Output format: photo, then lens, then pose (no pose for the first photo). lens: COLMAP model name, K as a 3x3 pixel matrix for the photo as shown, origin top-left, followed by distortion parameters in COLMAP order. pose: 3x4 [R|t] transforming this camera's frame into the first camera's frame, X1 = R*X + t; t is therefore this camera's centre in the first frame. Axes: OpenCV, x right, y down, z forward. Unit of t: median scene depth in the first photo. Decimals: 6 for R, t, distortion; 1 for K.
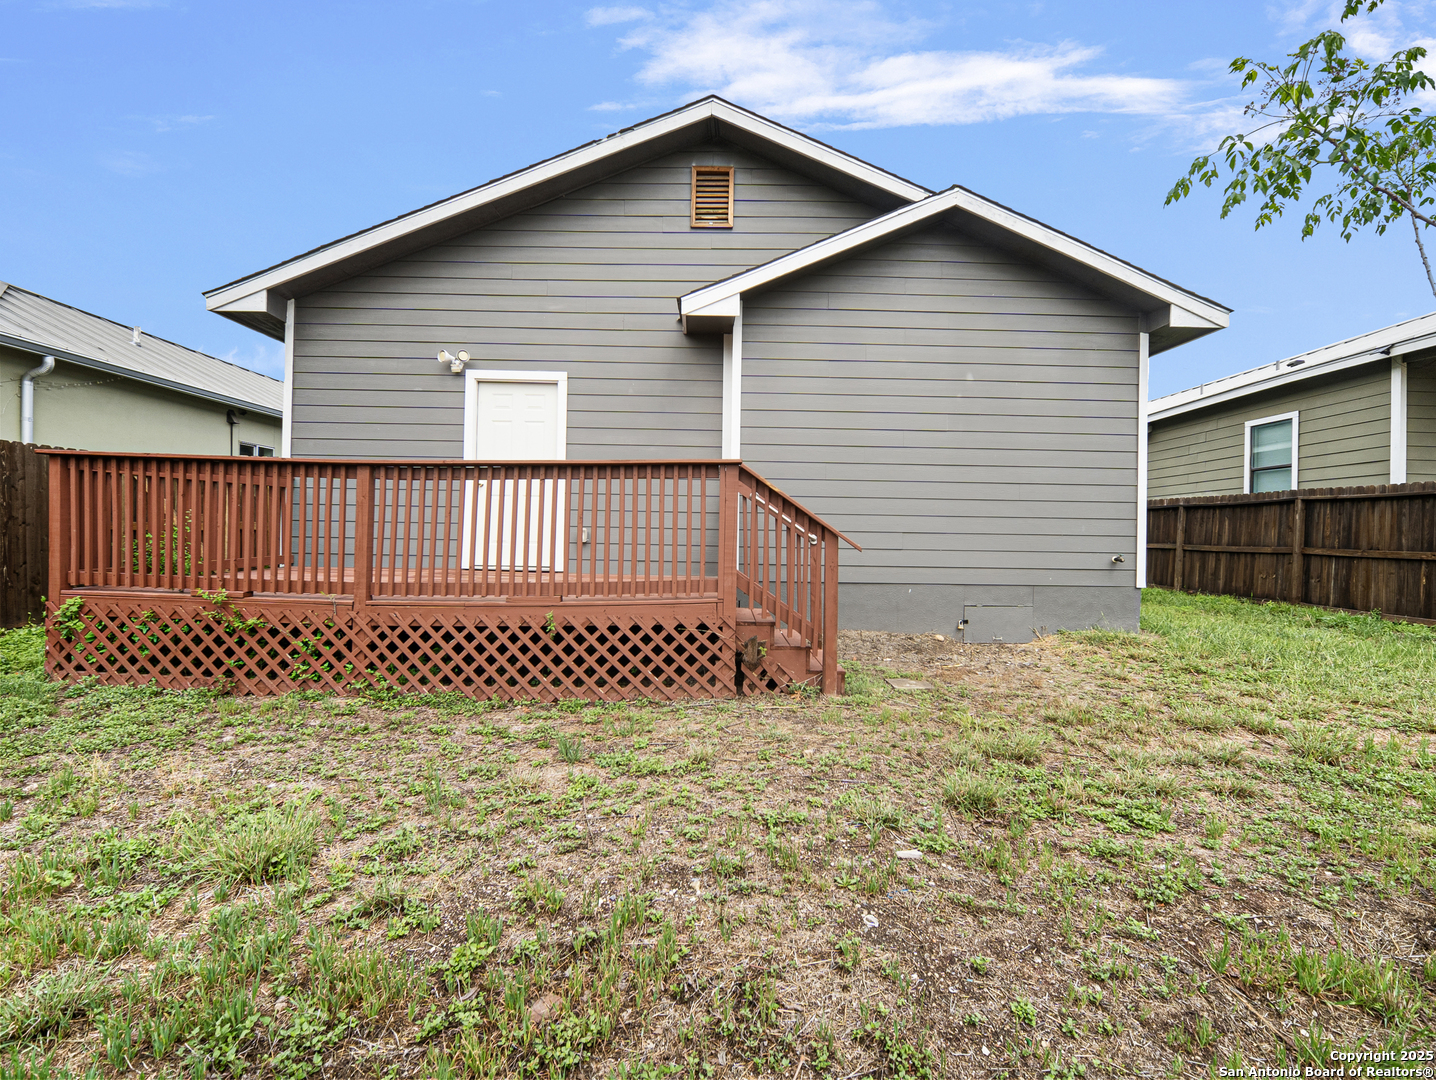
lens RADIAL K [[639.7, 0, 720.3], [0, 639.7, 523.8], [0, 0, 1]] dist [-0.014260, -0.000650]
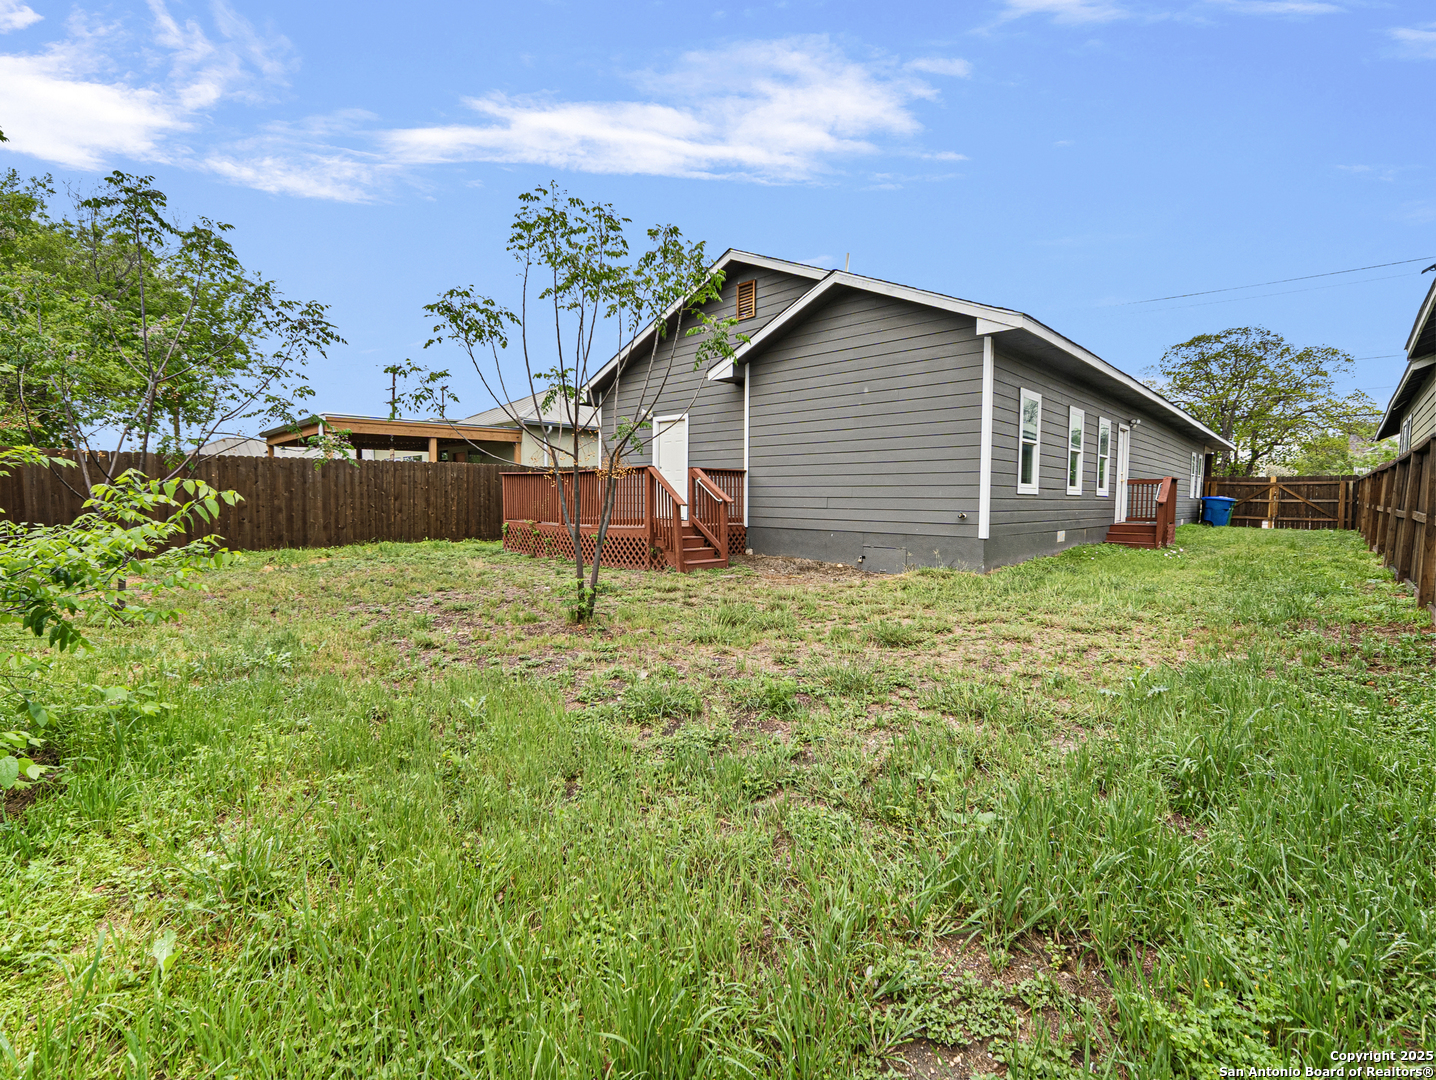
lens RADIAL K [[639.7, 0, 720.3], [0, 639.7, 523.8], [0, 0, 1]] dist [-0.014260, -0.000650]
pose [[0.711905, 0.017570, -0.702056, 1.151300], [0.014759, 0.999092, 0.039970, 0.011305], [0.702120, -0.038816, 0.710999, -0.275282]]
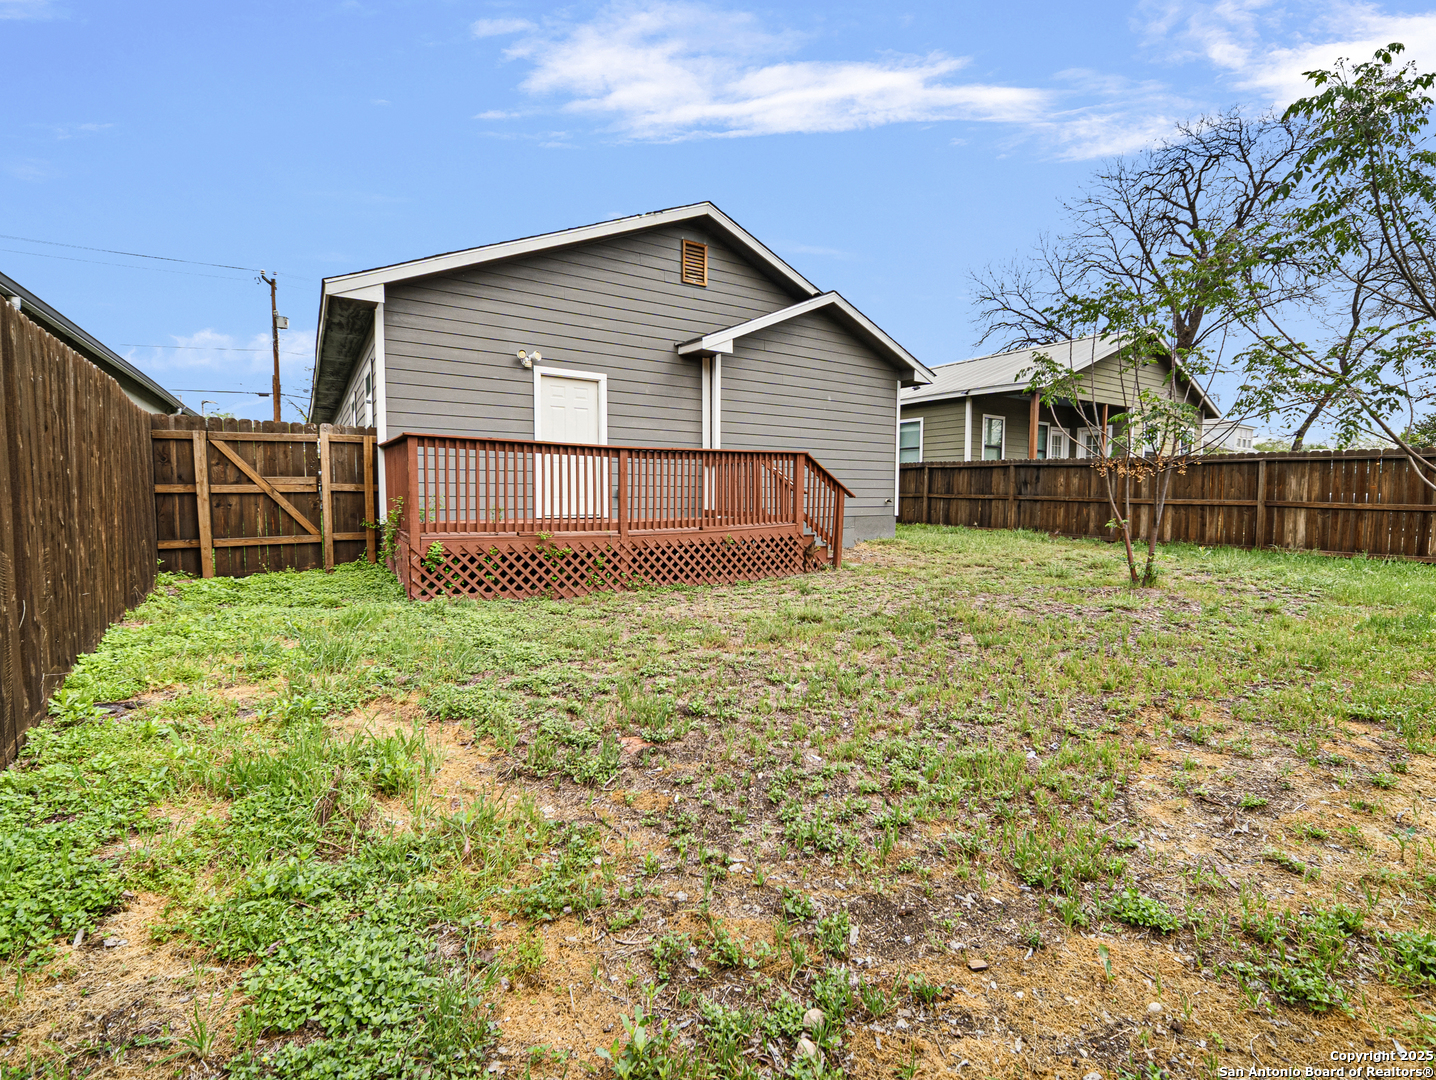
lens RADIAL K [[639.7, 0, 720.3], [0, 639.7, 523.8], [0, 0, 1]] dist [-0.014260, -0.000650]
pose [[0.839293, -0.039980, 0.542207, -0.805664], [0.000640, 0.997365, 0.072550, -0.014009], [-0.543678, -0.060544, 0.837107, -0.320549]]
